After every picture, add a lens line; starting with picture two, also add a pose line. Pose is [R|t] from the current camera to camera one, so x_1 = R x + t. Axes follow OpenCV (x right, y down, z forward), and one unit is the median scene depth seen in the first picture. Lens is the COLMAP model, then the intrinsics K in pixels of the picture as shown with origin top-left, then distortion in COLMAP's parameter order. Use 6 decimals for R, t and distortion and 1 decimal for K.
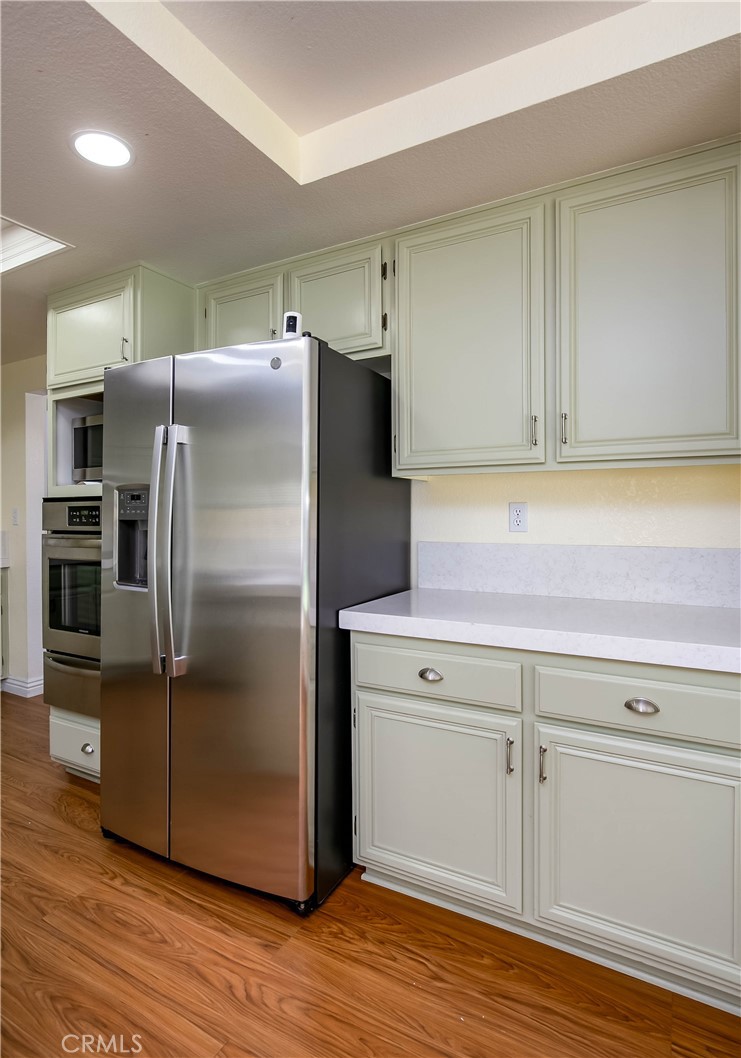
lens RADIAL K [[559.4, 0, 367.9], [0, 559.4, 520.0], [0, 0, 1]] dist [-0.007401, -0.001162]
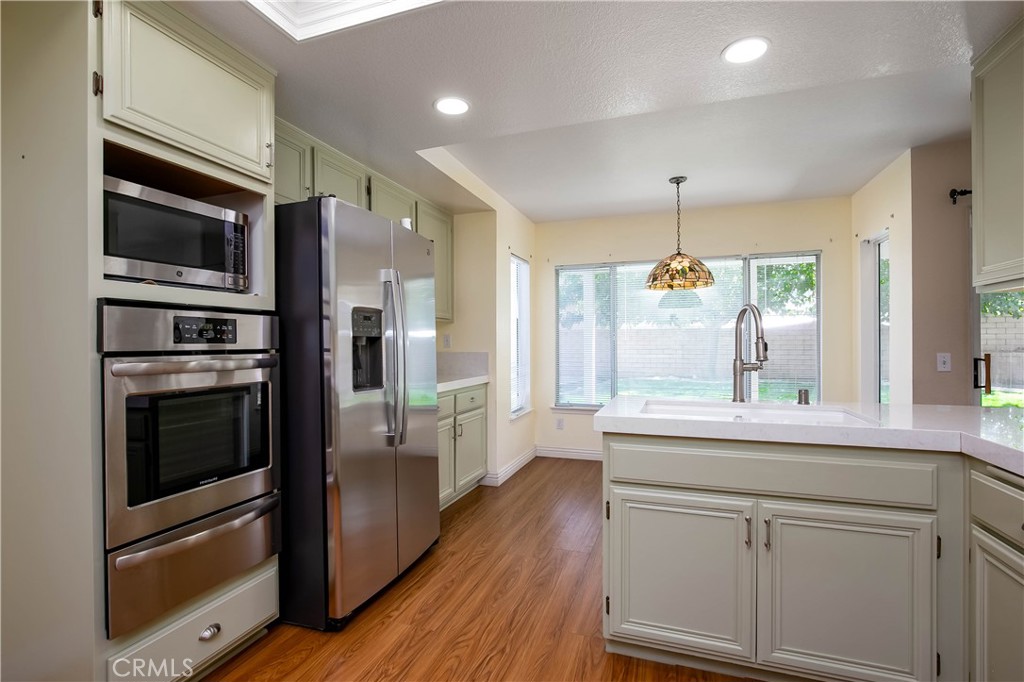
lens RADIAL K [[472.8, 0, 510.6], [0, 472.8, 345.7], [0, 0, 1]] dist [-0.023674, 0.004601]
pose [[-0.163833, 0.000651, 0.986488, -1.584820], [0.015033, 0.999885, 0.001837, 0.023792], [-0.986374, 0.015131, -0.163824, 0.905103]]
